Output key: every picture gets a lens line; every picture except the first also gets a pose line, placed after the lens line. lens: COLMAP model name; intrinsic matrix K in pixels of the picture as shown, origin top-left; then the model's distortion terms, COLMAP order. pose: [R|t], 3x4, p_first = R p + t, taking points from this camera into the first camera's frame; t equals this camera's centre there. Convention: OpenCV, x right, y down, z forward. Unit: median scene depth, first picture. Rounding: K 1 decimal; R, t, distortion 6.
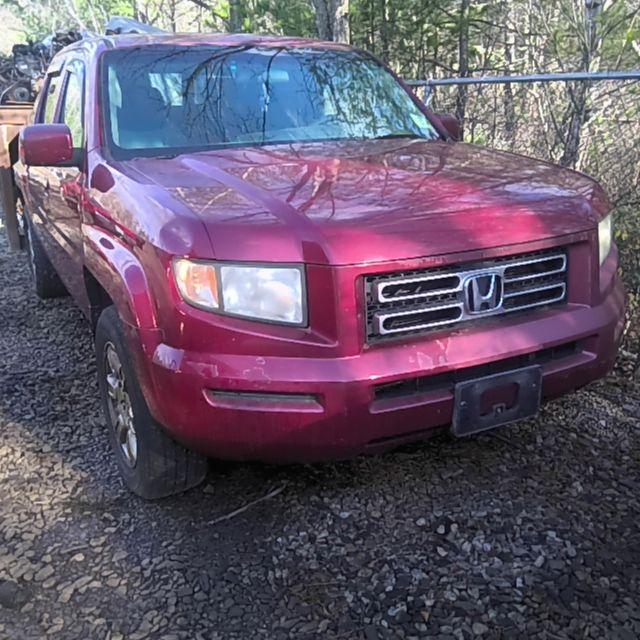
lens RADIAL K [[629.8, 0, 320.0], [0, 629.8, 320.0], [0, 0, 1]] dist [0.060520, -0.015950]
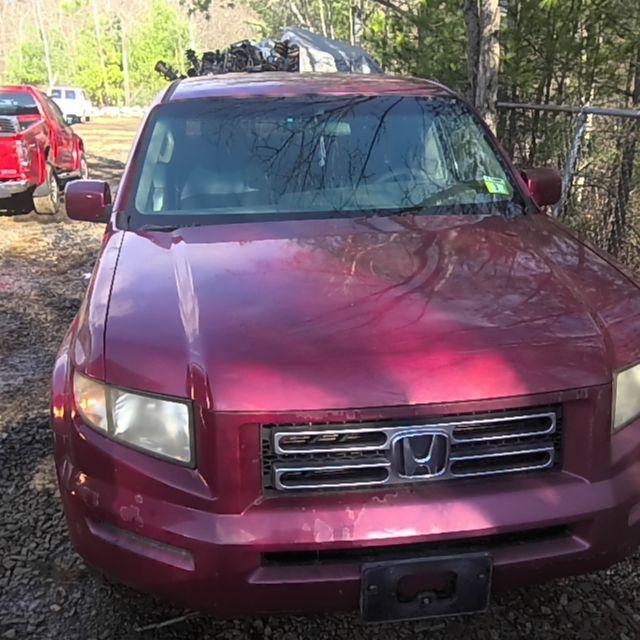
lens RADIAL K [[636.6, 0, 321.0], [0, 636.6, 326.2], [0, 0, 1]] dist [0.124641, -0.206590]
pose [[0.952817, 0.118565, -0.279431, 0.343793], [-0.114085, 0.992946, 0.032302, -0.215644], [0.281289, 0.001101, 0.959622, 0.171419]]
